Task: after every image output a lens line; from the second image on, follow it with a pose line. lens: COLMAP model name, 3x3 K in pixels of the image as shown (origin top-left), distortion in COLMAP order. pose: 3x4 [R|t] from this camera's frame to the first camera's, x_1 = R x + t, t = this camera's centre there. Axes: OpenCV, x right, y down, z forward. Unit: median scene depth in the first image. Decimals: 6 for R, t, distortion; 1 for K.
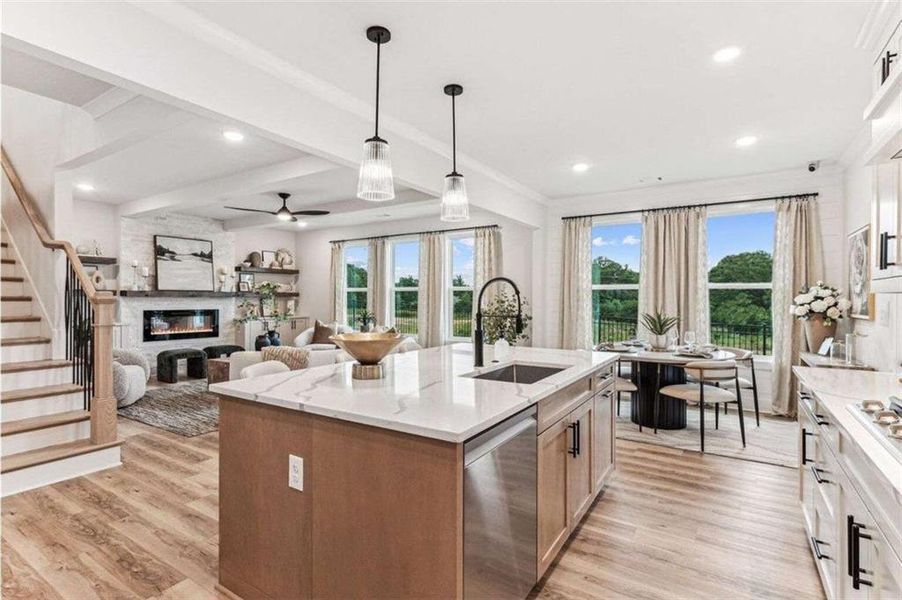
lens RADIAL K [[436.9, 0, 452.0], [0, 436.9, 295.6], [0, 0, 1]] dist [0.000924, 0.000157]
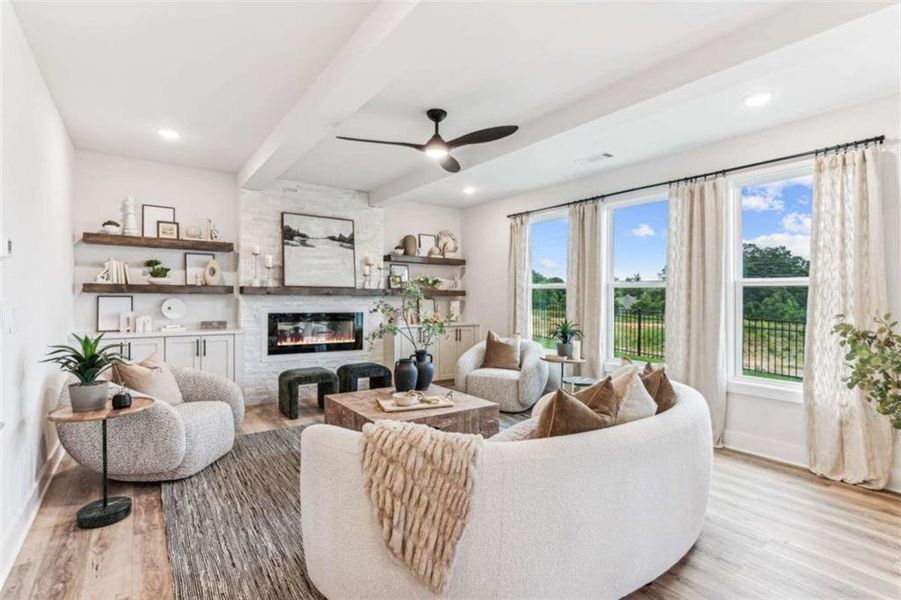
lens RADIAL K [[436.4, 0, 451.5], [0, 436.4, 295.6], [0, 0, 1]] dist [0.000924, 0.000157]
pose [[0.928503, 0.005450, -0.371285, -0.122300], [-0.004843, 0.999985, 0.002568, 0.000288], [0.371293, -0.000586, 0.928516, 0.378498]]
